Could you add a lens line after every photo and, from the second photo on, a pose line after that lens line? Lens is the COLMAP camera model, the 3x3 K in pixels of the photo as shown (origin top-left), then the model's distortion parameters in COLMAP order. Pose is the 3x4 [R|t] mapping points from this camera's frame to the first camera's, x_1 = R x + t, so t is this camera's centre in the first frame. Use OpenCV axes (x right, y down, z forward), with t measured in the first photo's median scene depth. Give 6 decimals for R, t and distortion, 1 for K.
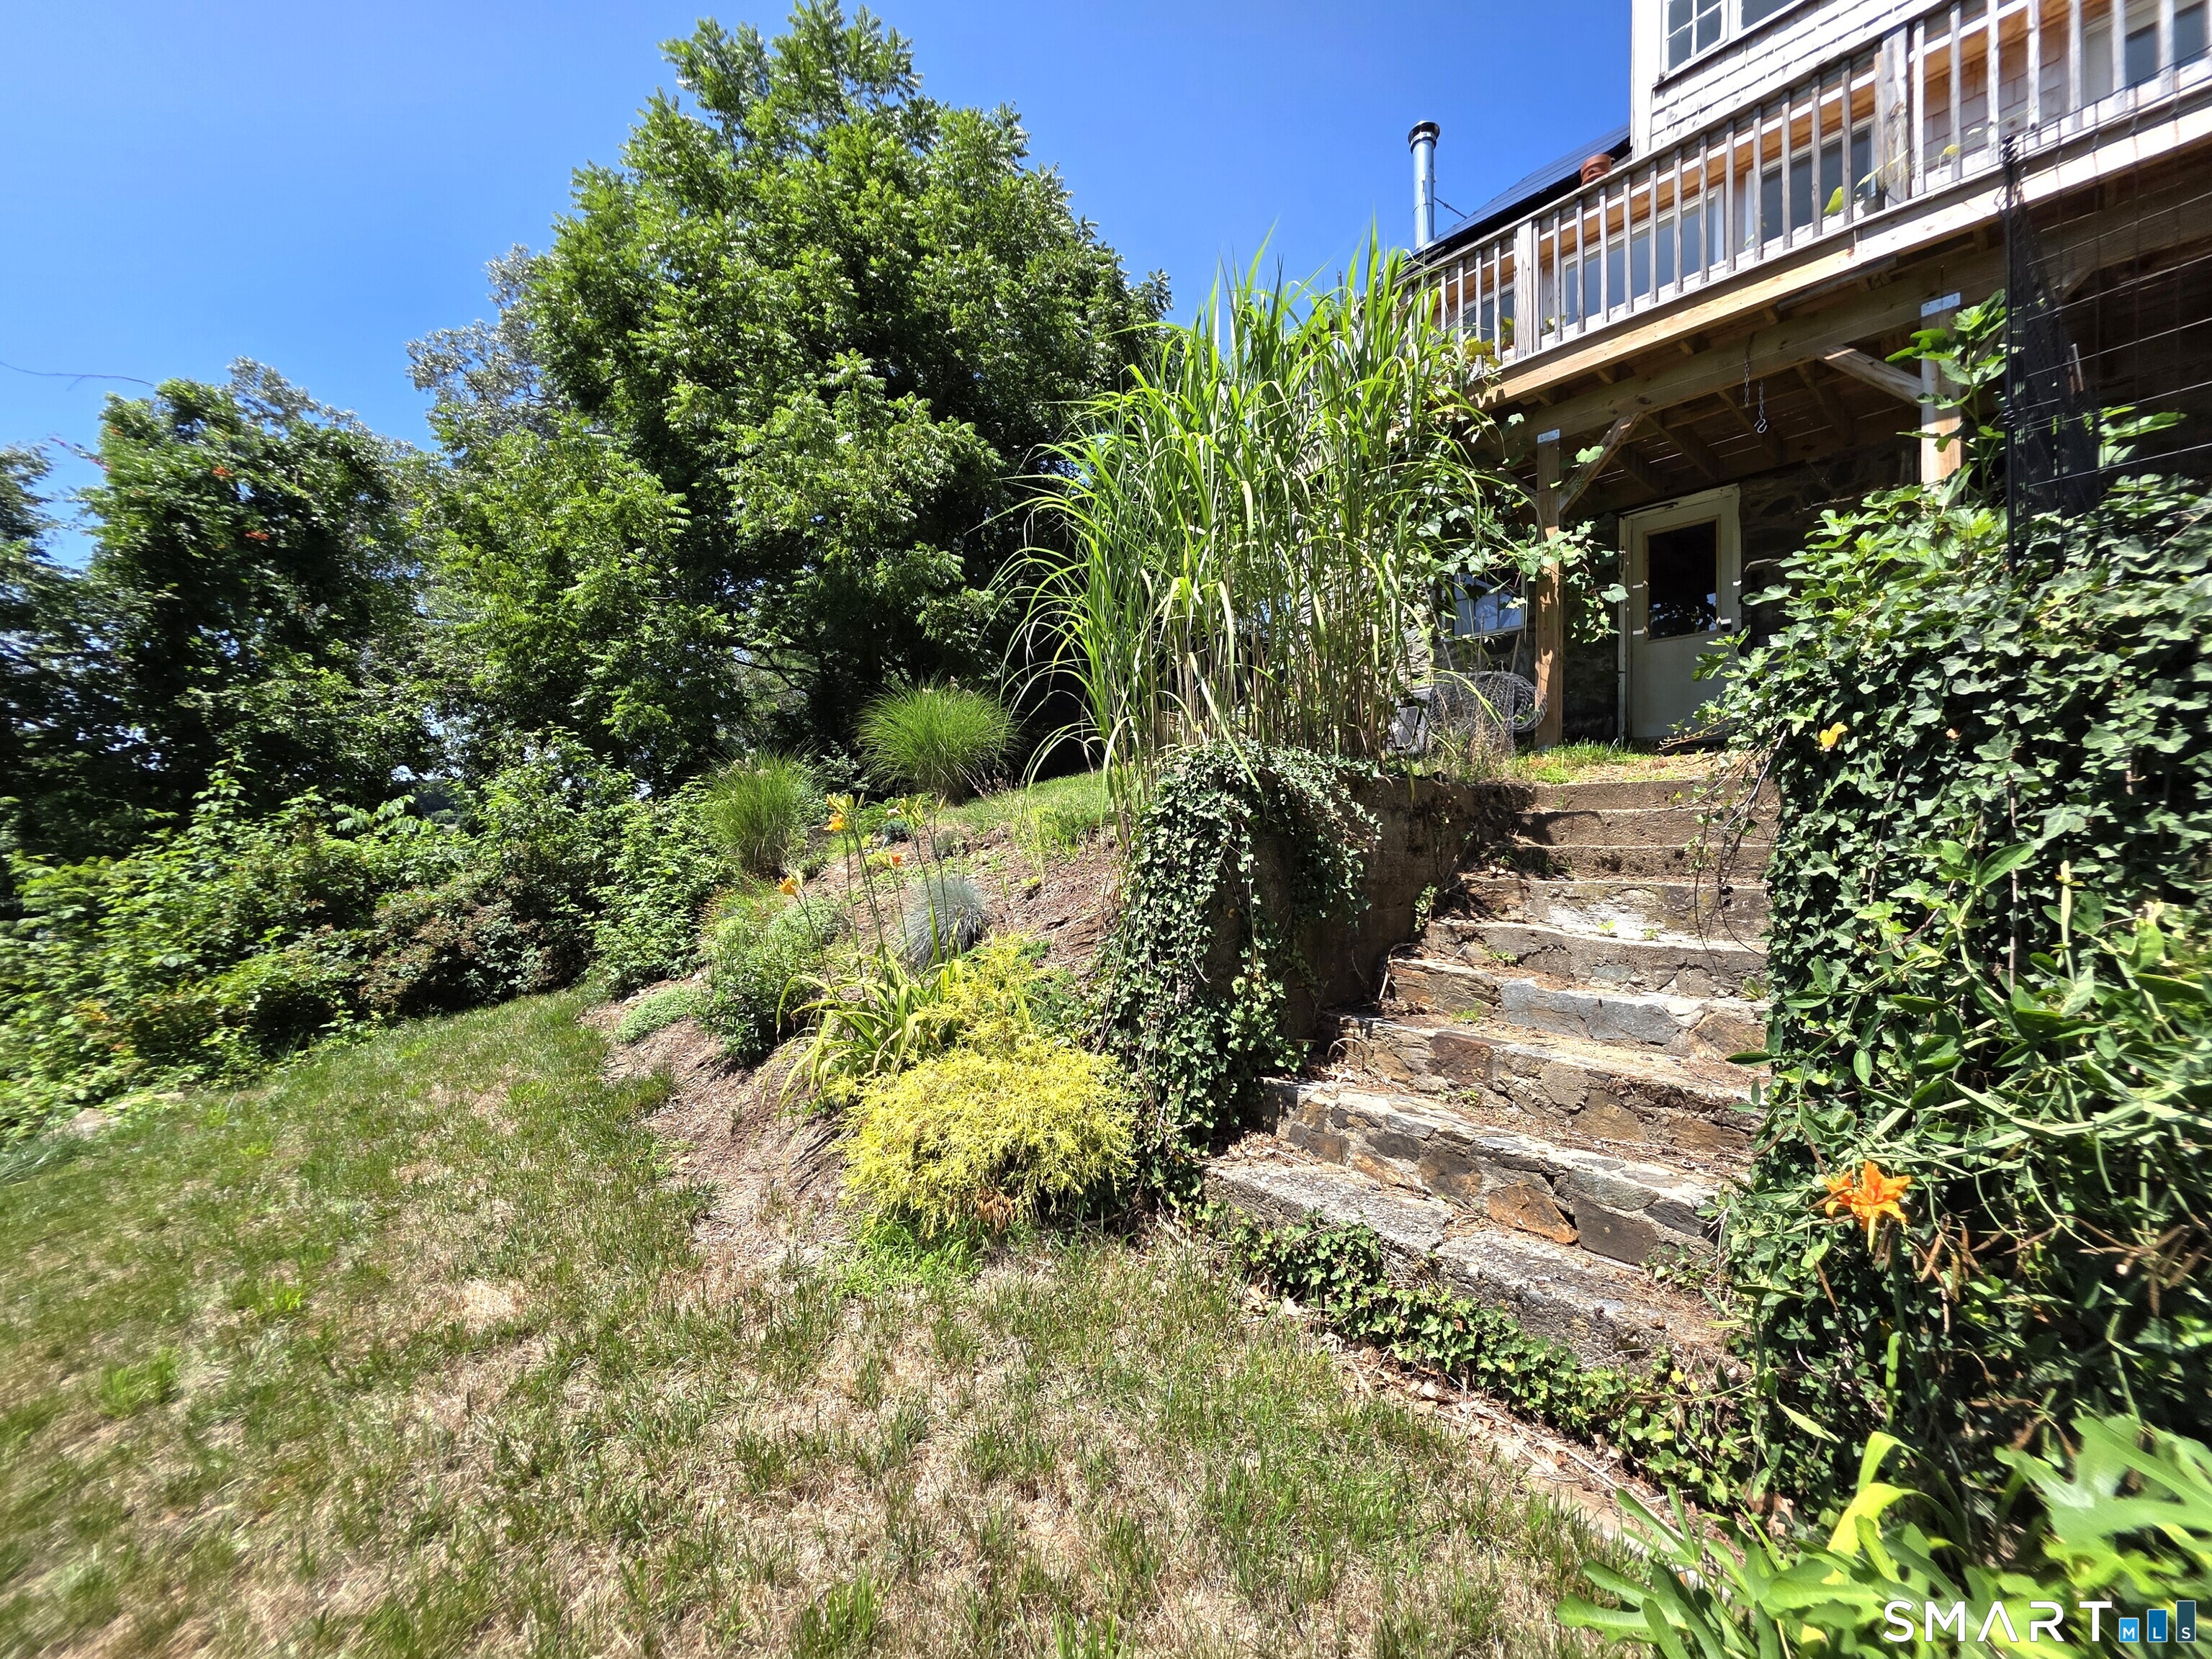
lens RADIAL K [[885.9, 0, 1106.5], [0, 885.9, 818.9], [0, 0, 1]] dist [0.002182, -0.000186]
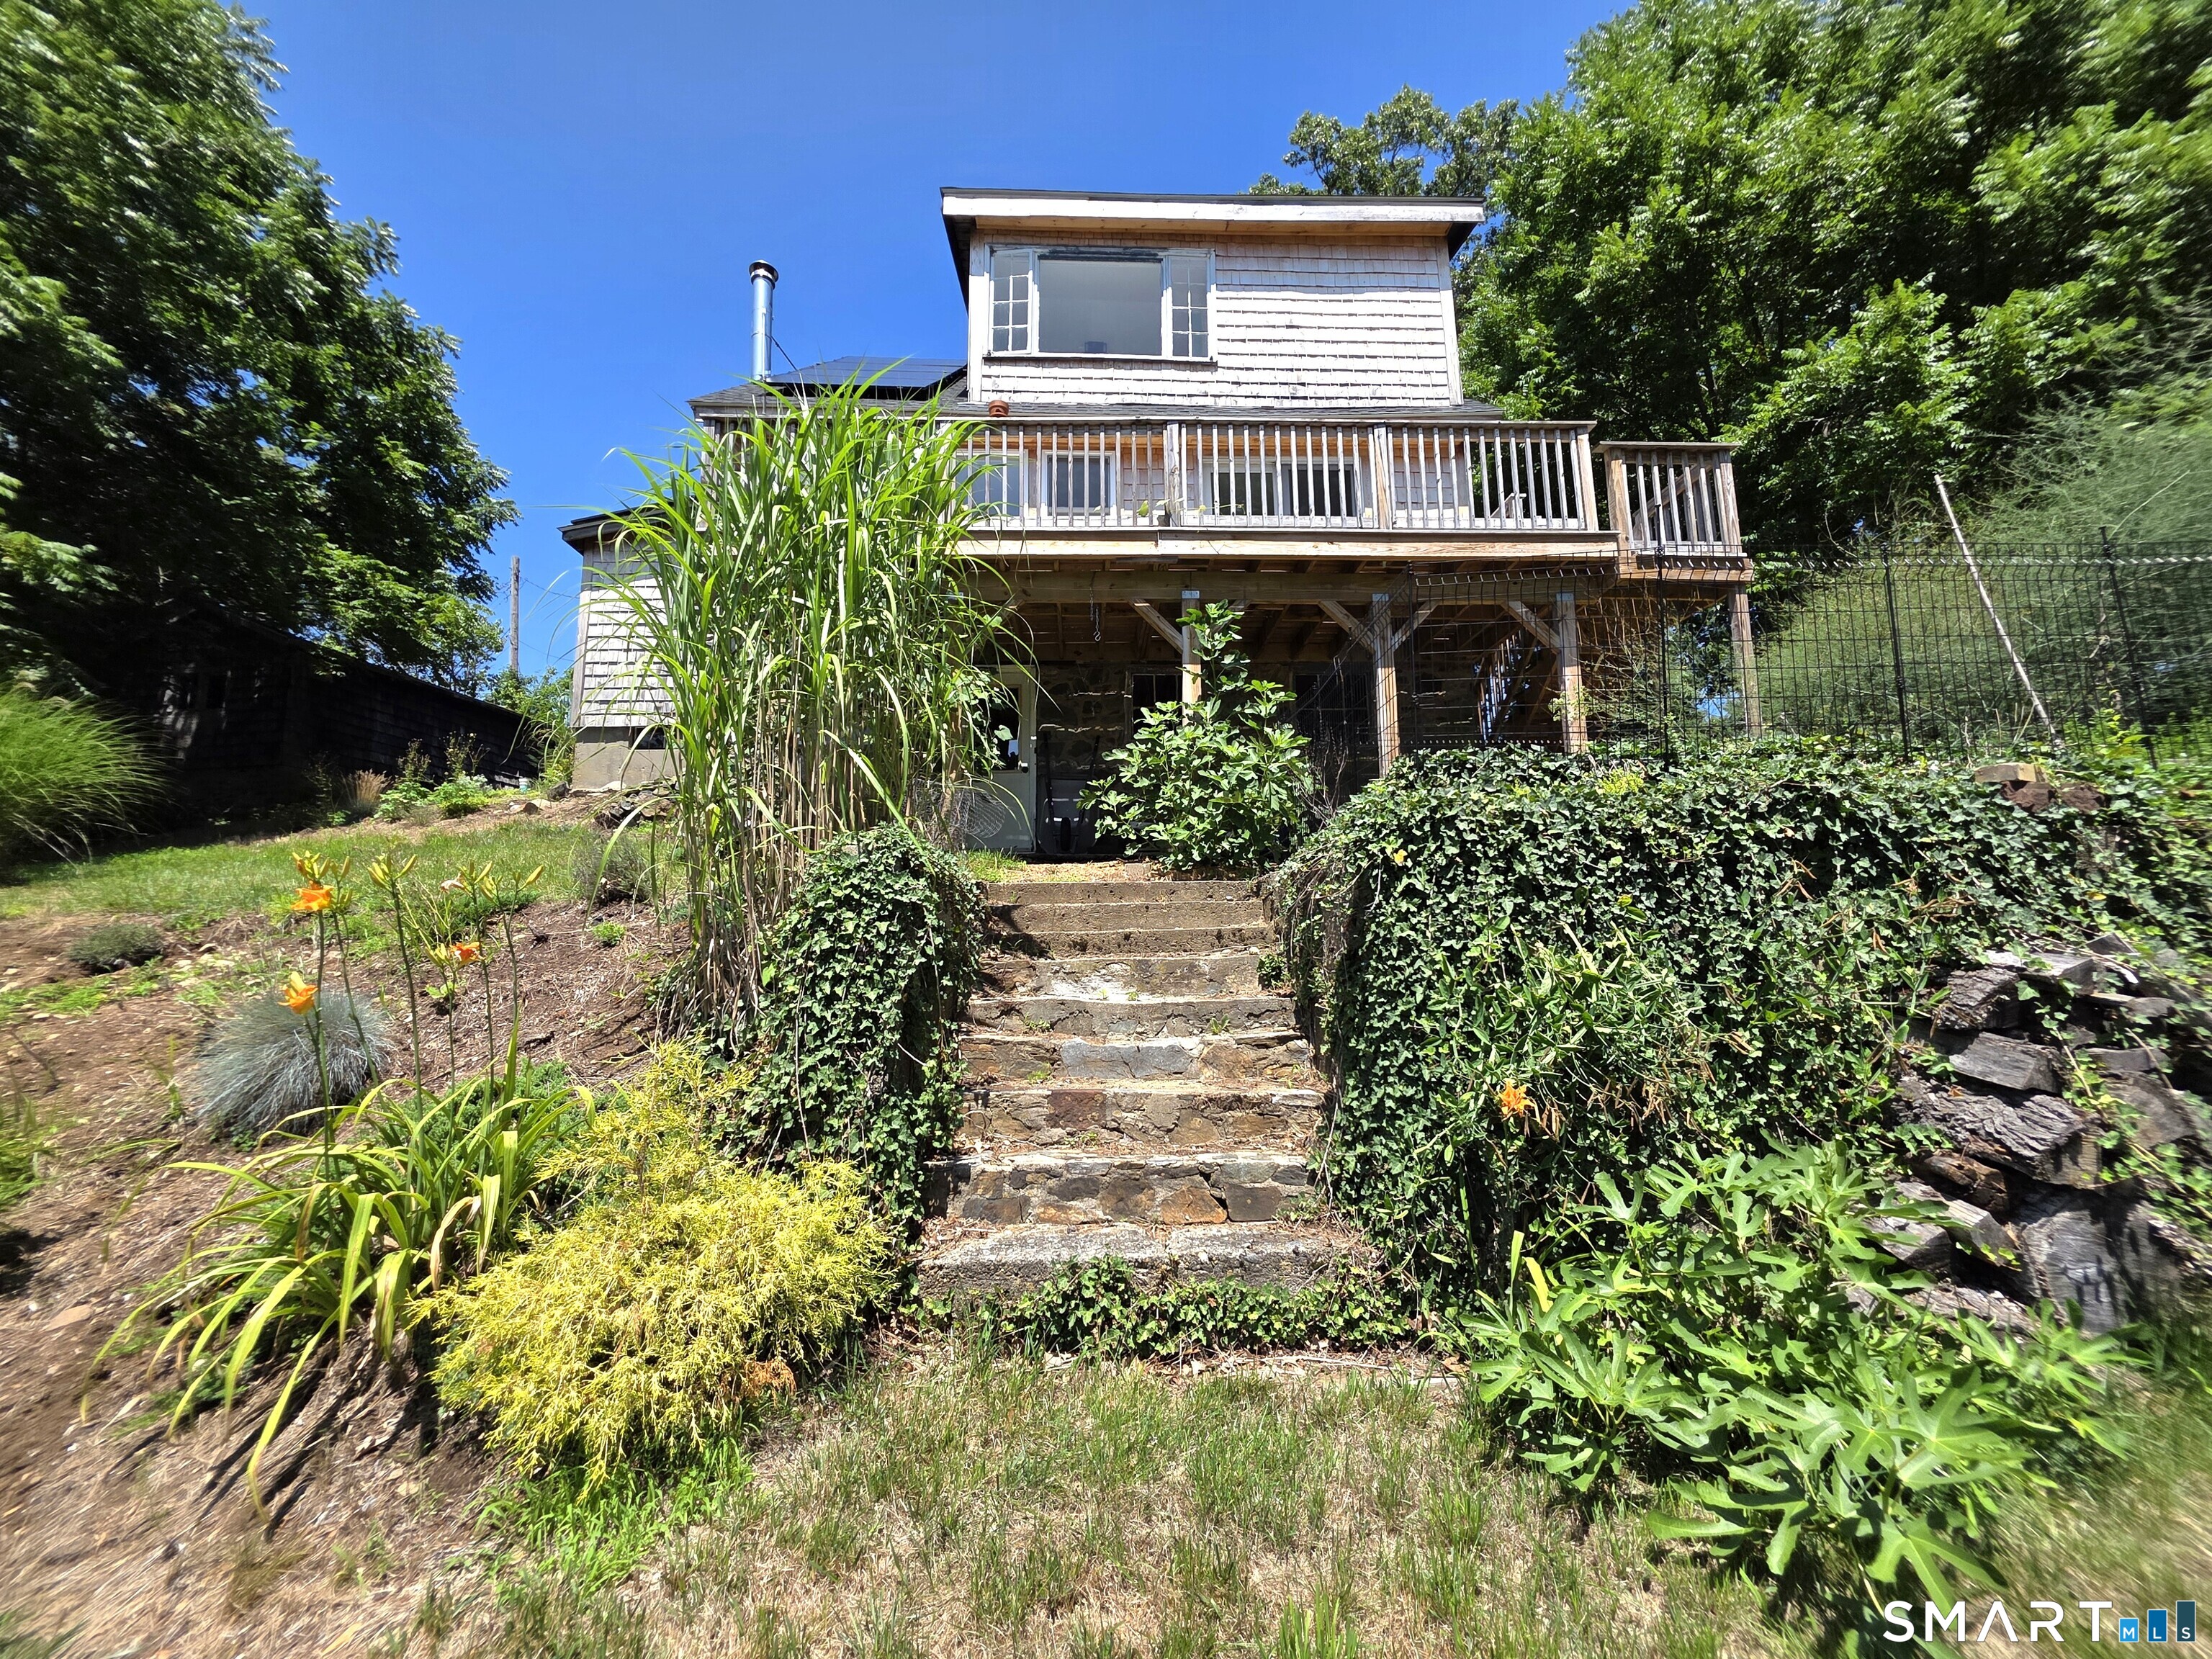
lens RADIAL K [[885.9, 0, 1106.5], [0, 885.9, 818.9], [0, 0, 1]] dist [0.002182, -0.000186]
pose [[0.636252, 0.092686, 0.765893, -0.490176], [-0.004683, 0.993203, -0.116304, 0.020780], [-0.771467, 0.070412, 0.632361, 0.175370]]
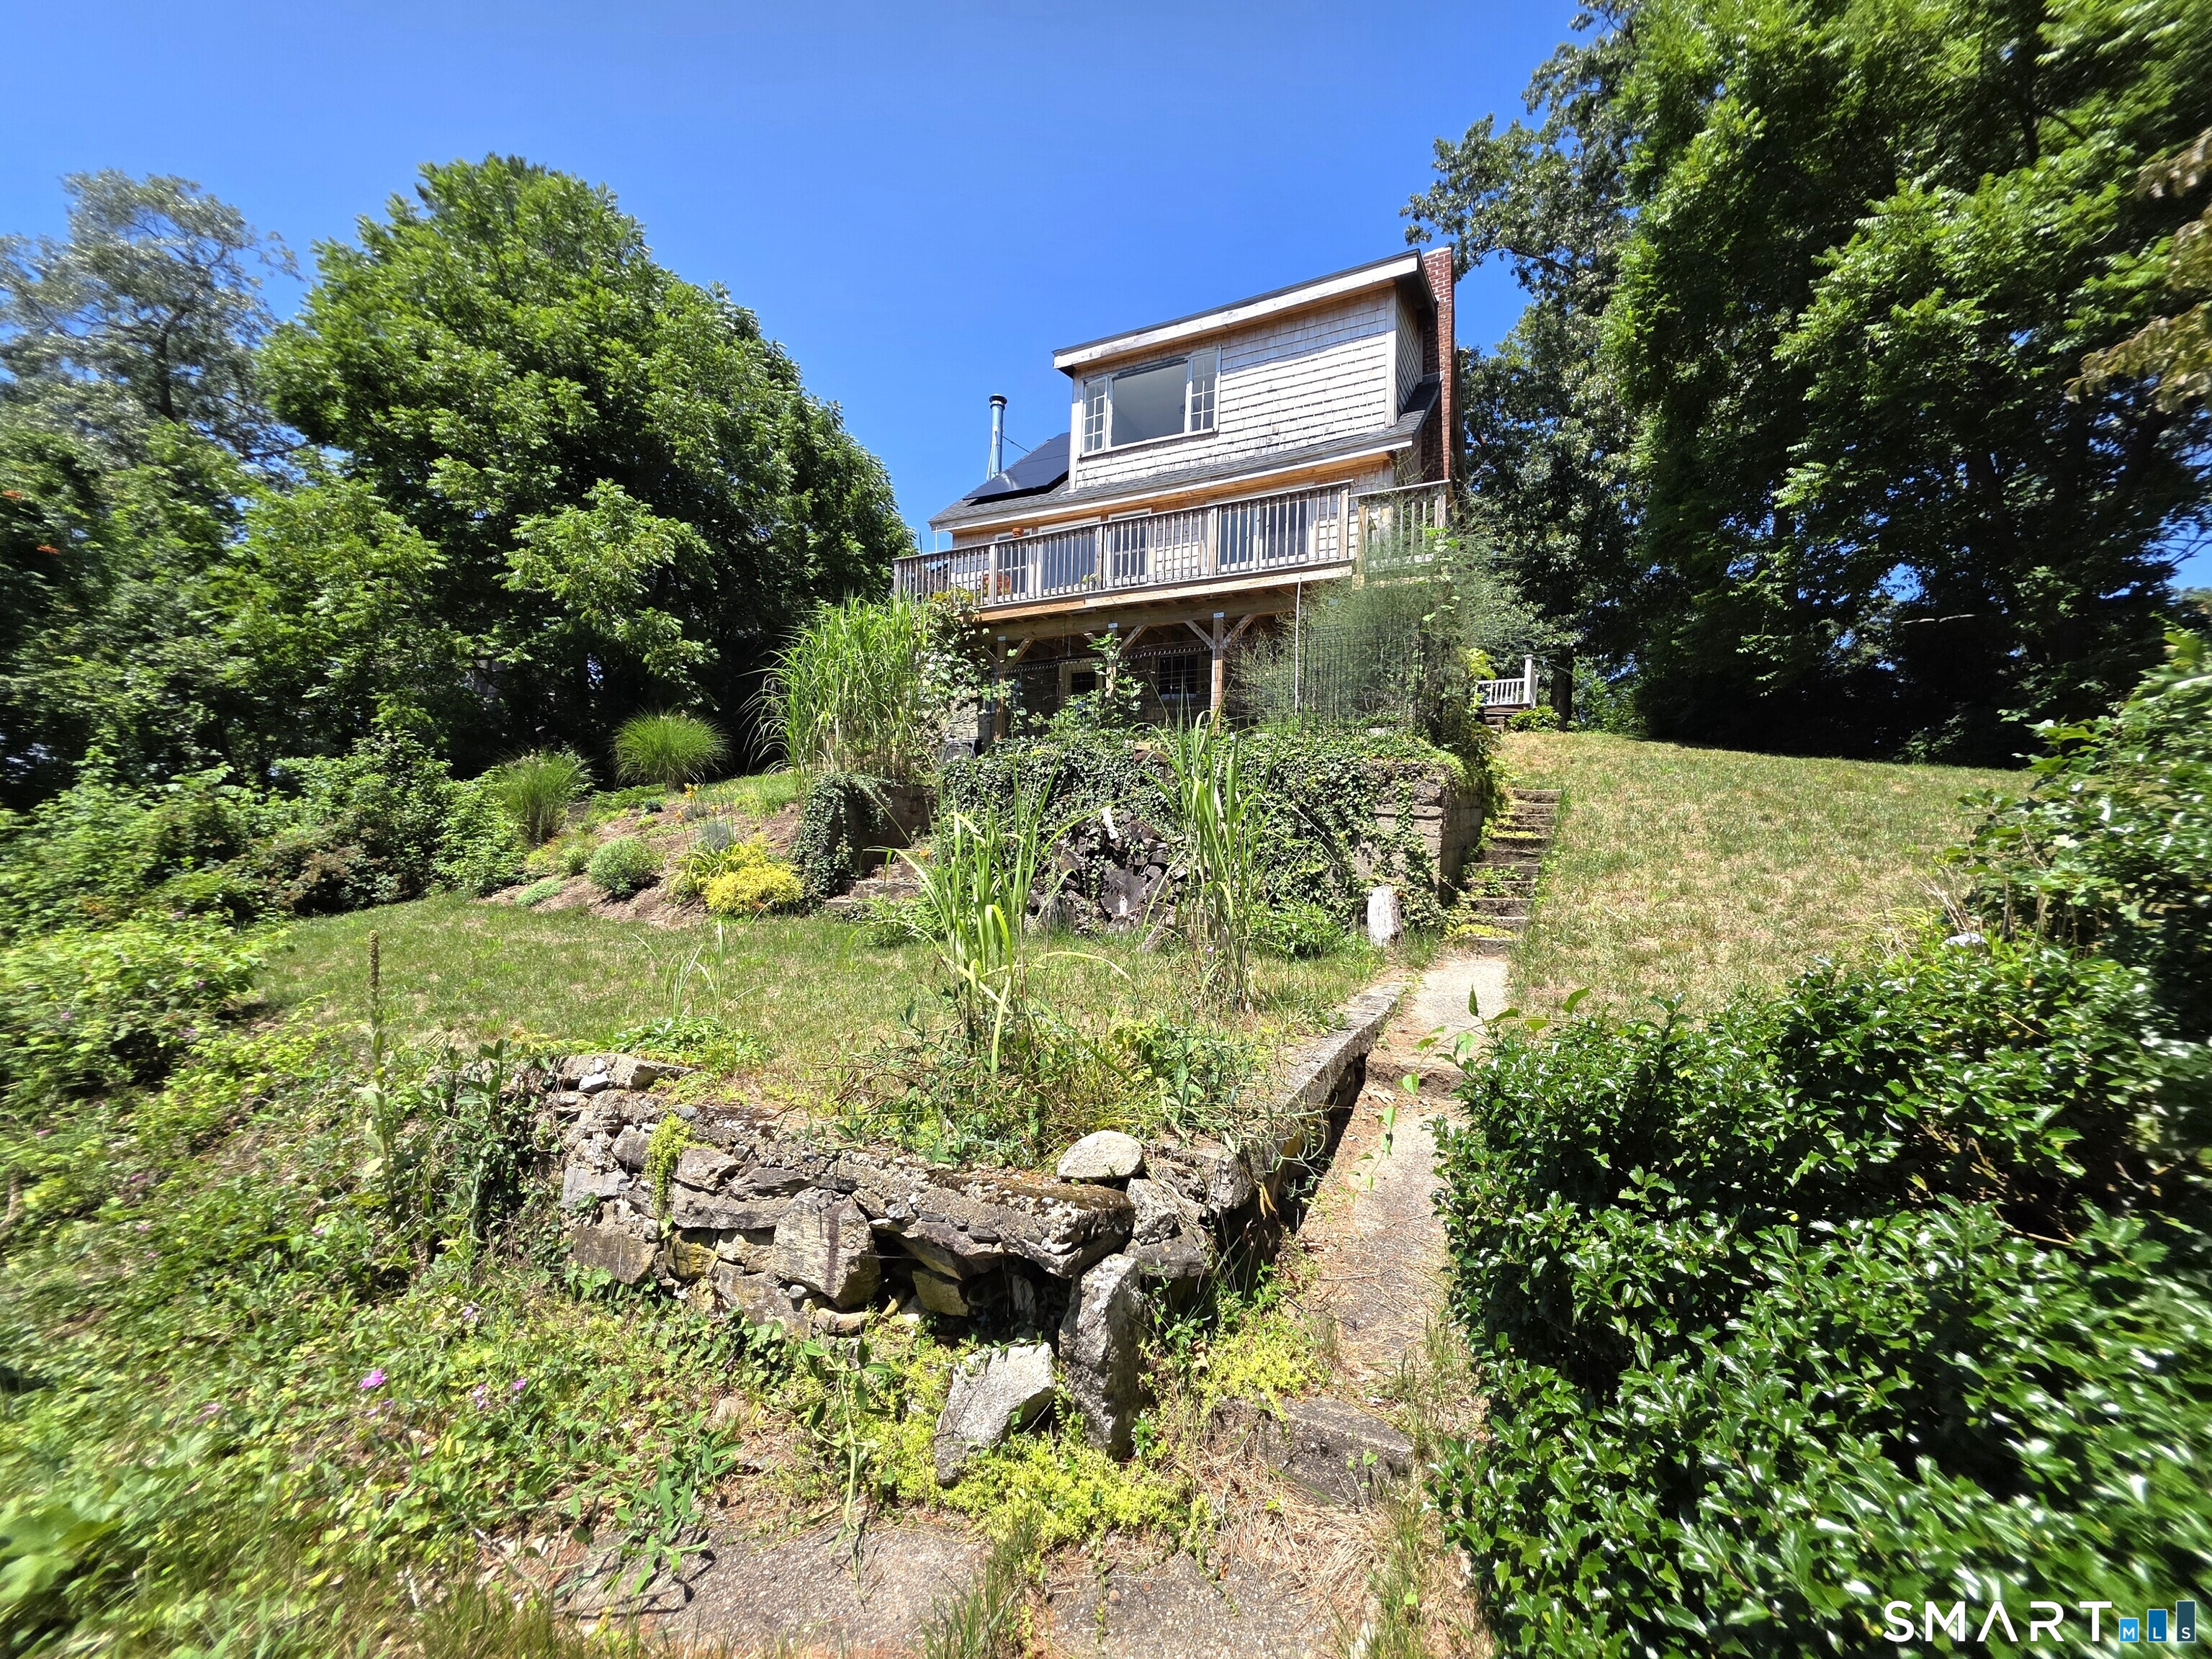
lens RADIAL K [[879.9, 0, 1106.1], [0, 879.9, 823.6], [0, 0, 1]] dist [0.001311, -0.000038]
pose [[0.933819, 0.025024, 0.356871, -0.080956], [-0.025742, 0.999665, -0.002739, 0.077087], [-0.356819, -0.006629, 0.934150, -2.202192]]
